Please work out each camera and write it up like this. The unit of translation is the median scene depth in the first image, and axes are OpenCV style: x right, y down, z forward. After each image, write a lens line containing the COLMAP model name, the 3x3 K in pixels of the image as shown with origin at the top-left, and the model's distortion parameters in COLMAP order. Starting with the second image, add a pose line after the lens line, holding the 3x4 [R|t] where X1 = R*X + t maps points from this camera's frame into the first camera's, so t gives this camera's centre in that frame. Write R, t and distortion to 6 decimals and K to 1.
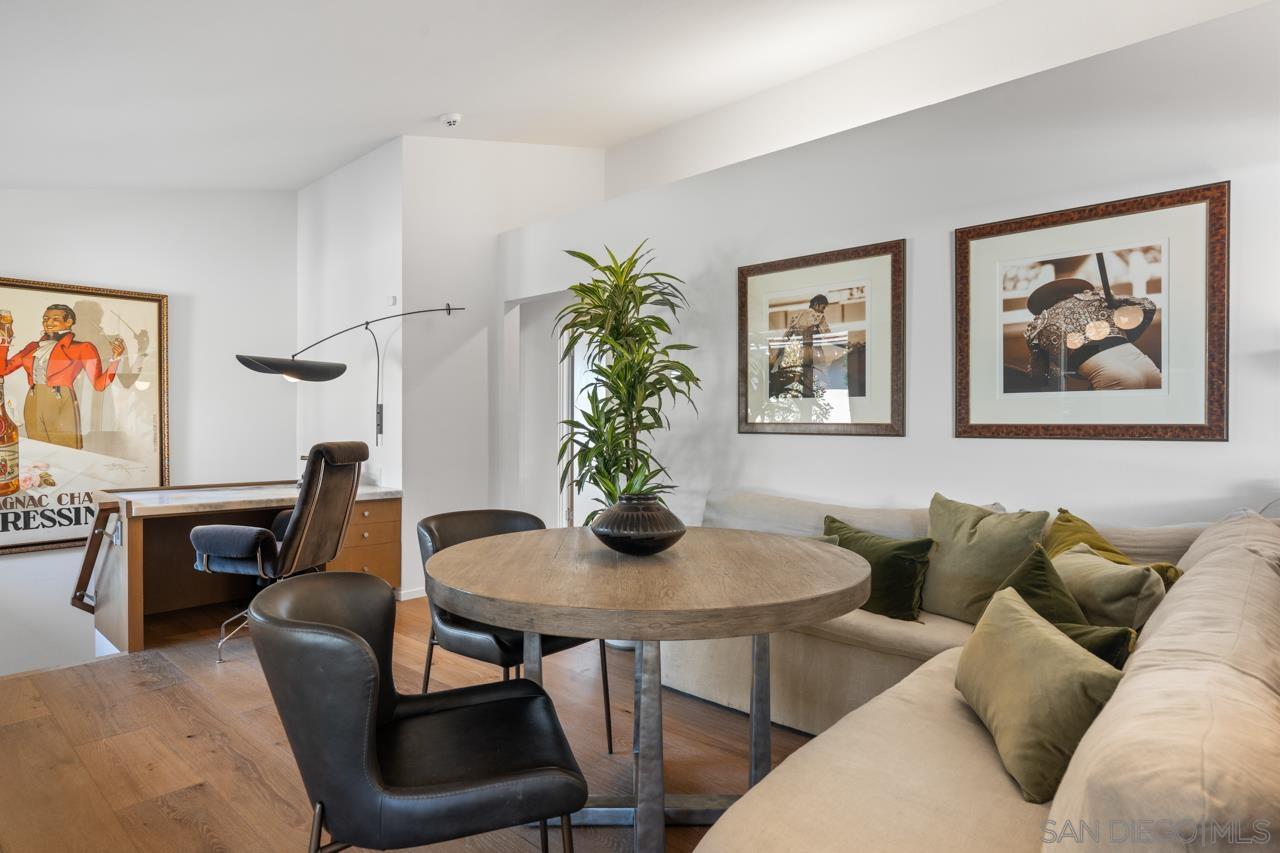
lens RADIAL K [[683.0, 0, 640.0], [0, 683.0, 426.5], [0, 0, 1]] dist [-0.001908, 0.000290]
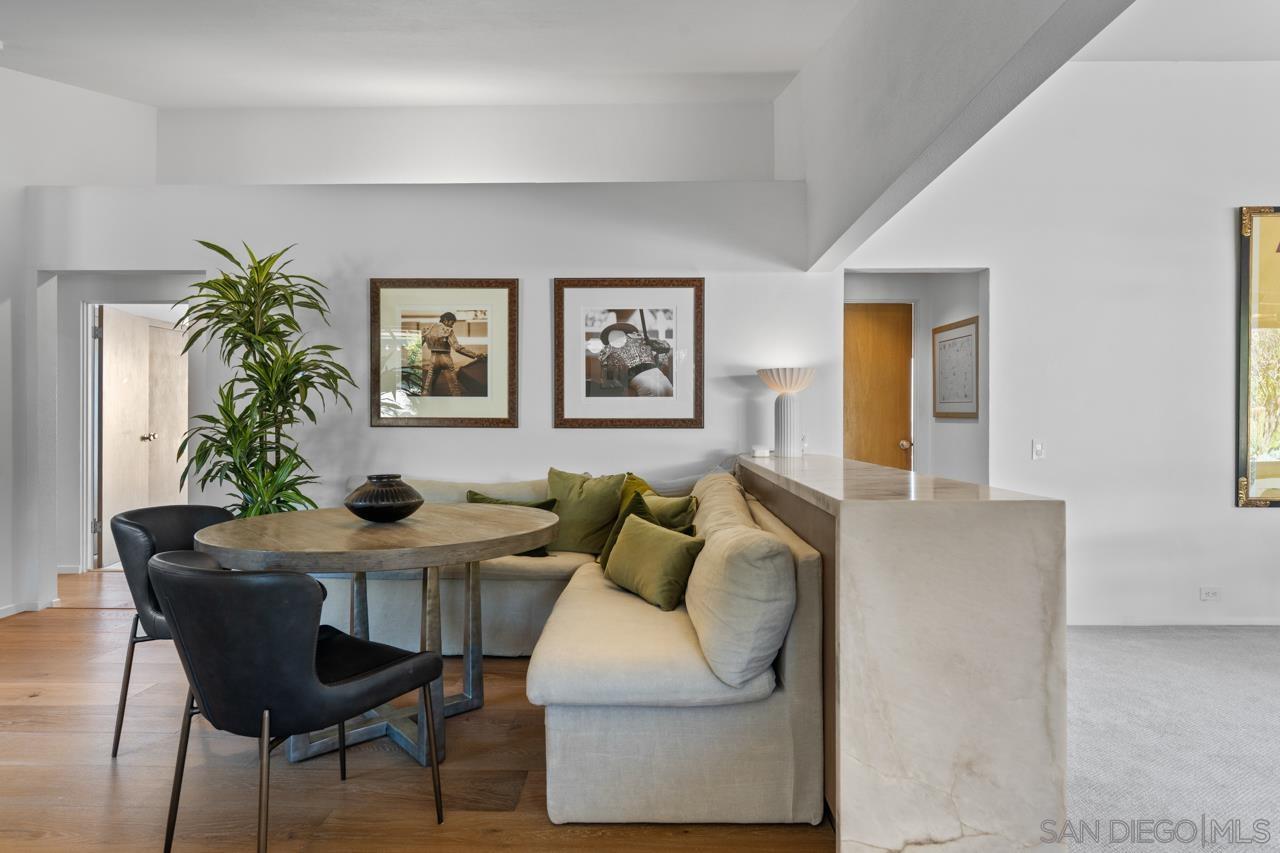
lens RADIAL K [[713.3, 0, 640.9], [0, 713.3, 418.7], [0, 0, 1]] dist [-0.000497, -0.000180]
pose [[0.760578, -0.002150, 0.649243, -0.365640], [0.003646, 0.999993, -0.000960, -0.000924], [-0.649236, 0.003097, 0.760581, -0.228891]]
